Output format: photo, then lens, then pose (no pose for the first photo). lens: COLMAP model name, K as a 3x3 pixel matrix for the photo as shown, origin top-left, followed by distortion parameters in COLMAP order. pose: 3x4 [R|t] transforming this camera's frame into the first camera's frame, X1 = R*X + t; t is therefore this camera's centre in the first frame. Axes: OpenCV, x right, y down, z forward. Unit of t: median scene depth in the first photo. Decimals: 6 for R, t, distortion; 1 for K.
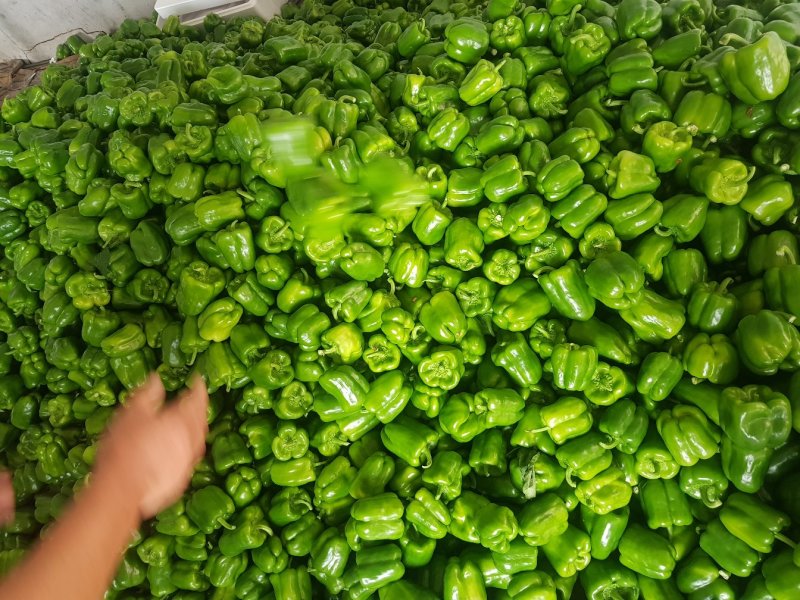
lens RADIAL K [[621.0, 0, 388.9], [0, 621.0, 291.7], [0, 0, 1]] dist [0.075740, -0.123880]
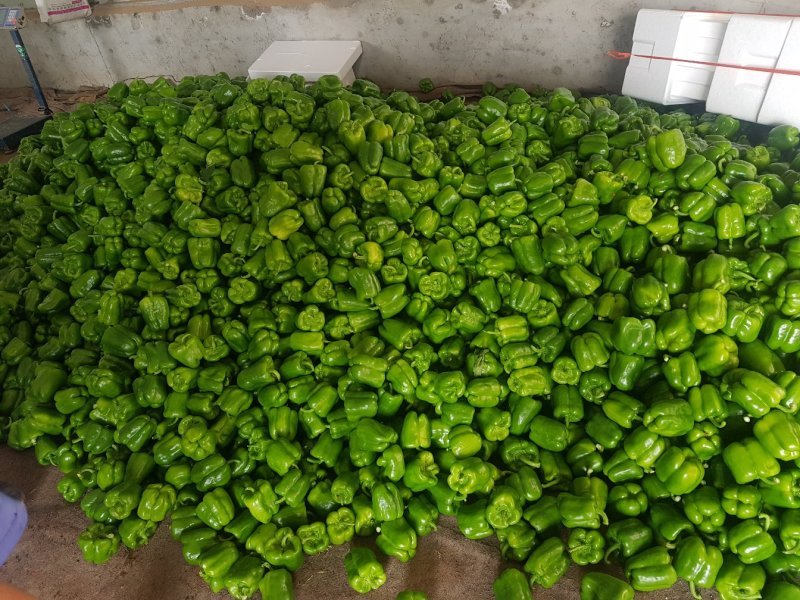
lens RADIAL K [[621.0, 0, 402.4], [0, 621.0, 295.2], [0, 0, 1]] dist [0.075740, -0.123880]
pose [[0.964372, 0.258723, 0.055221, -0.058736], [-0.237027, 0.937714, -0.253990, 0.518196], [-0.117495, 0.231852, 0.965629, -0.357815]]
